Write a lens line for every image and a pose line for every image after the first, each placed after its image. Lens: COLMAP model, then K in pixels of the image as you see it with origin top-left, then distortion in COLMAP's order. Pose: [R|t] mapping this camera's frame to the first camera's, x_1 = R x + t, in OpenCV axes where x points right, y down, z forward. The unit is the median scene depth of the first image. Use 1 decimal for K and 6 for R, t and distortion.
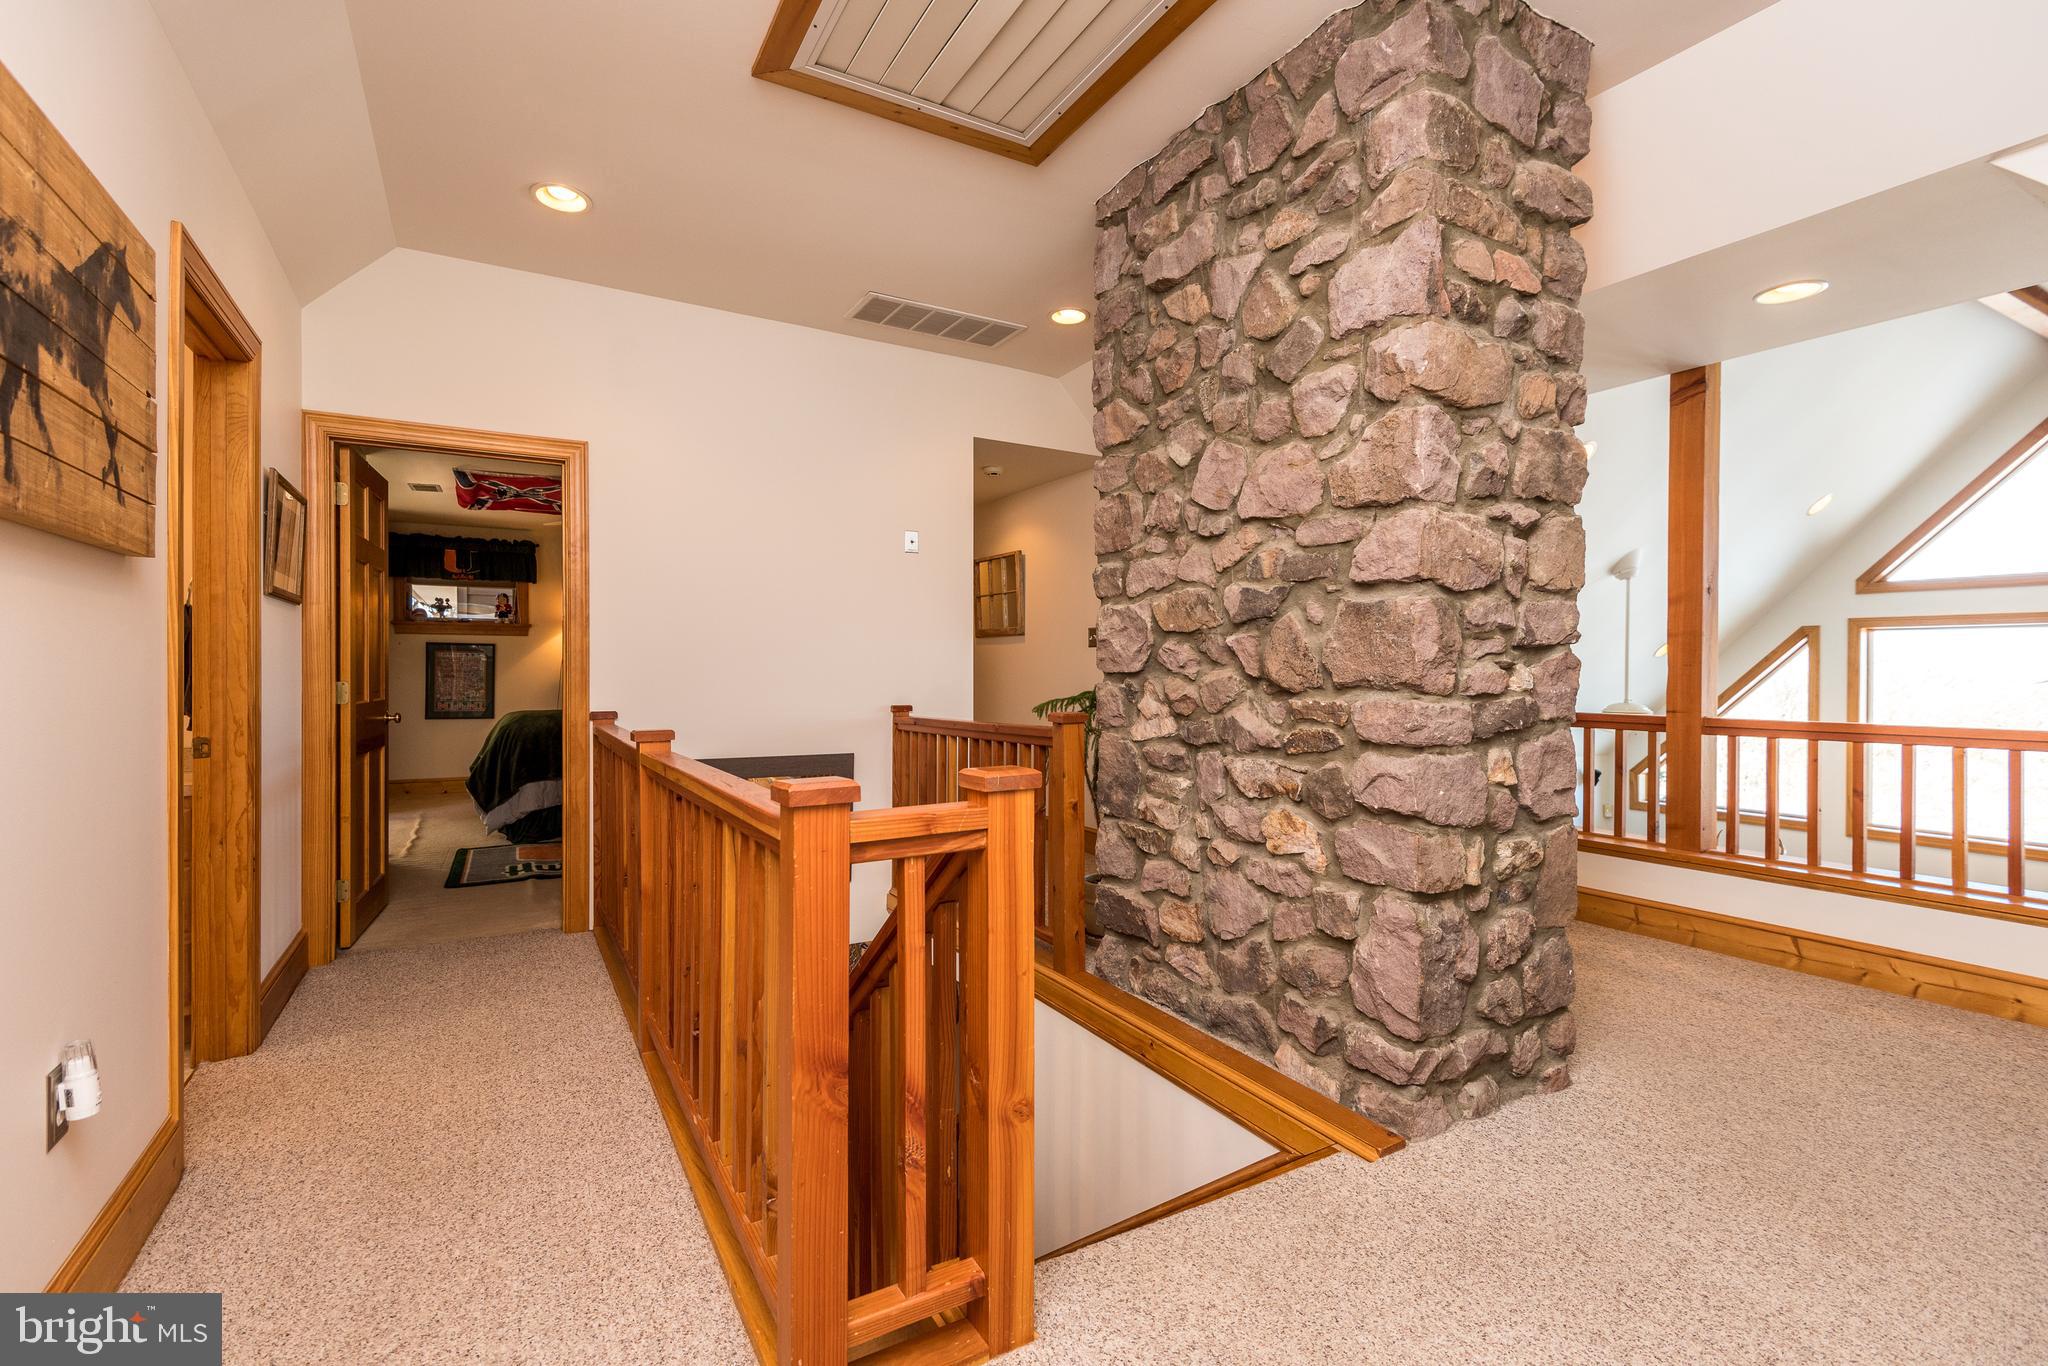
lens RADIAL K [[929.5, 0, 1021.8], [0, 929.5, 680.5], [0, 0, 1]] dist [0.025162, -0.011081]
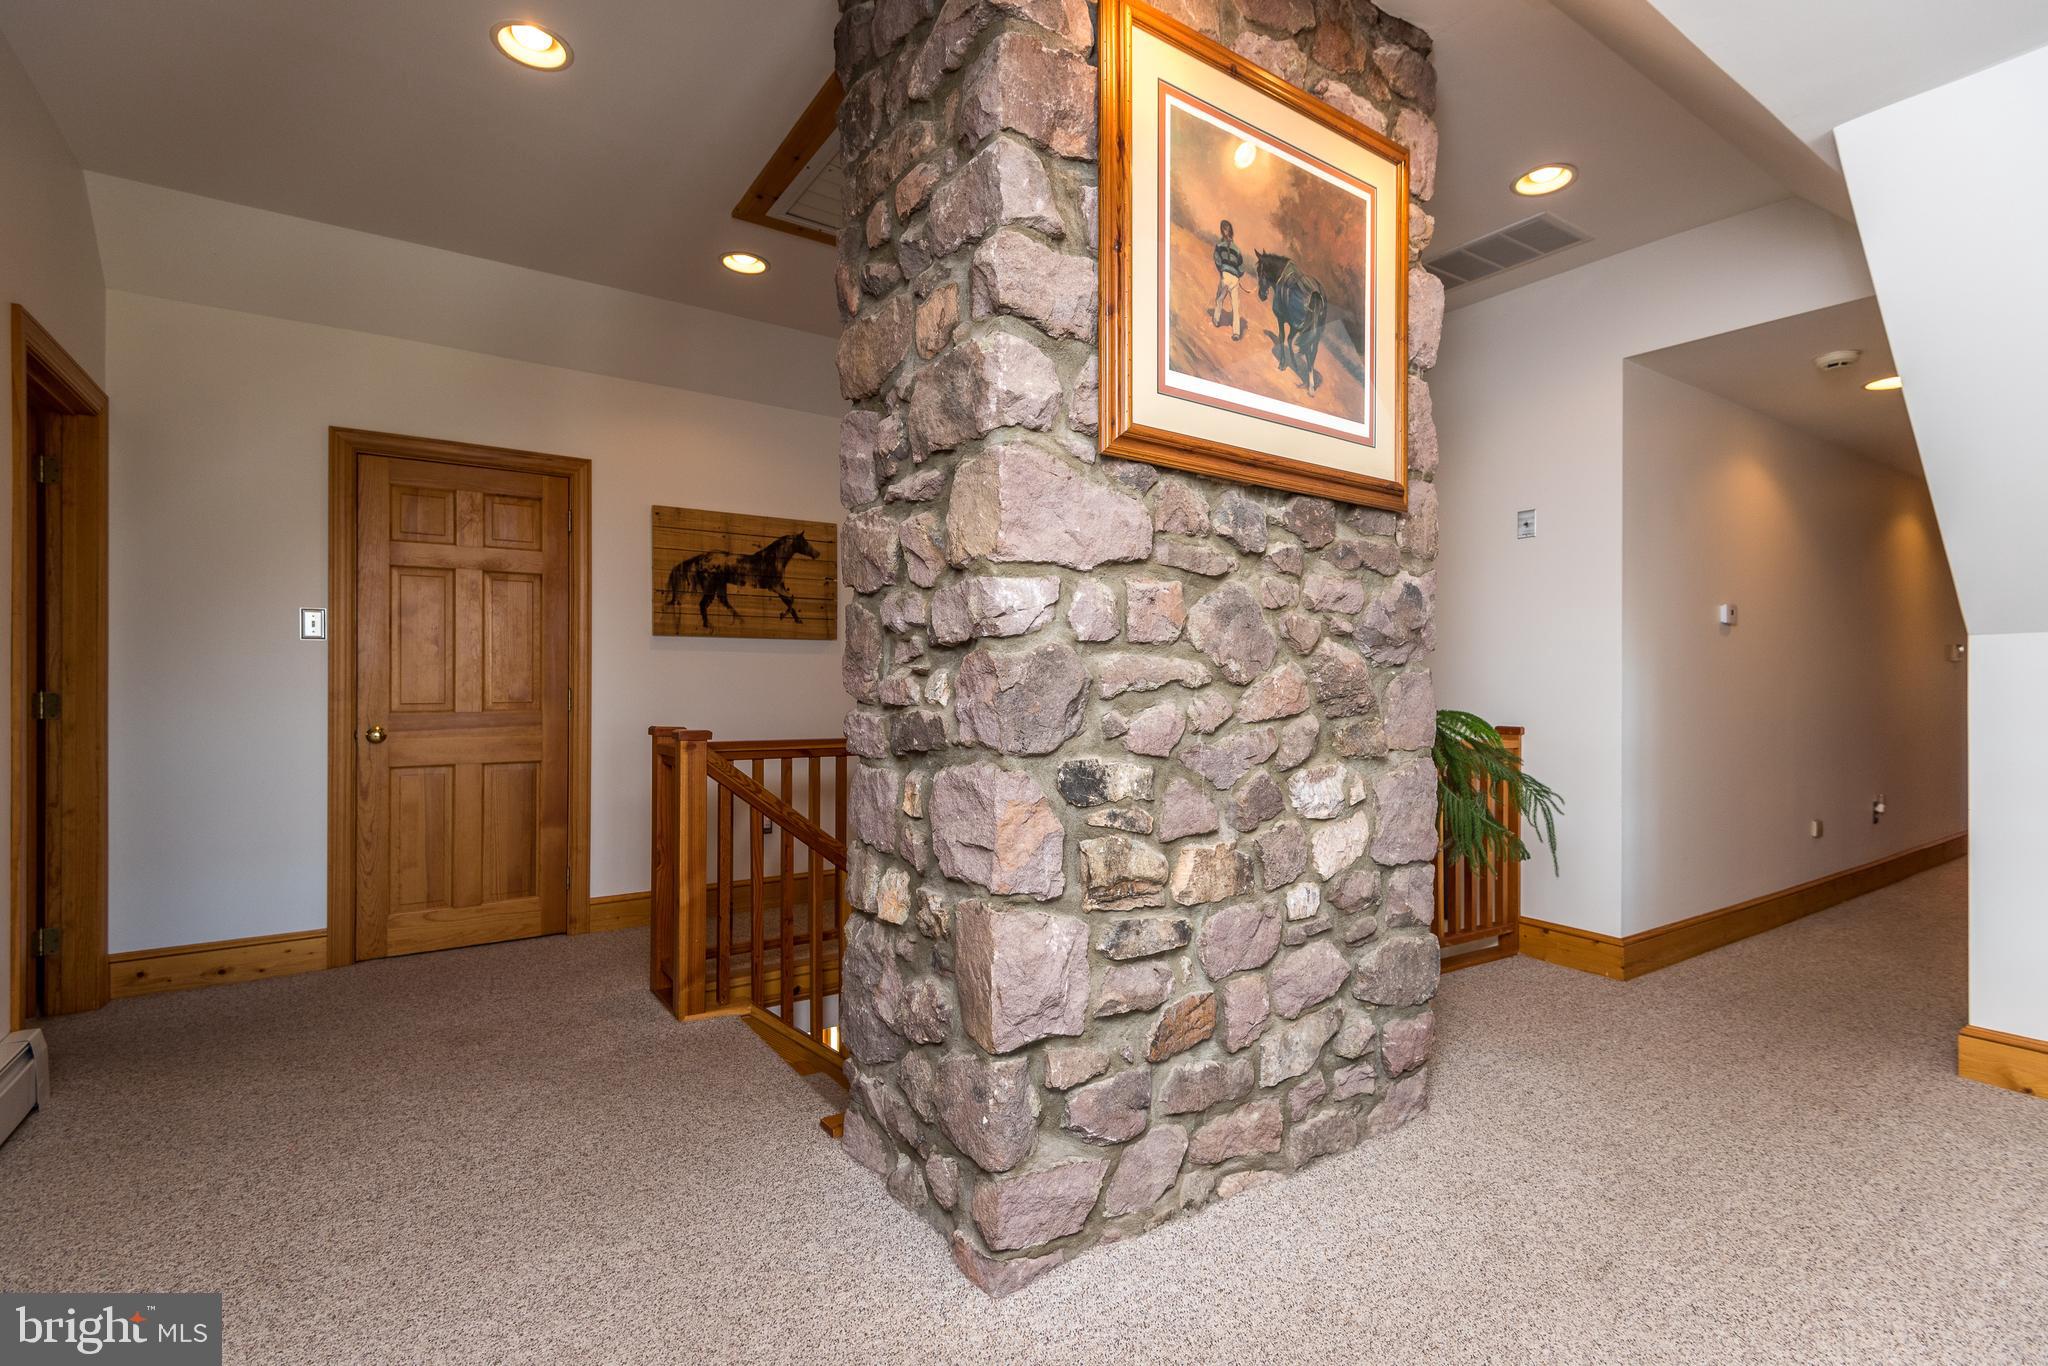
lens RADIAL K [[929.5, 0, 1029.3], [0, 929.5, 689.8], [0, 0, 1]] dist [0.025162, -0.011081]
pose [[0.074141, -0.005180, -0.997234, 1.324507], [-0.008575, 0.999946, -0.005831, 0.004149], [0.997211, 0.008983, 0.074093, 1.030188]]
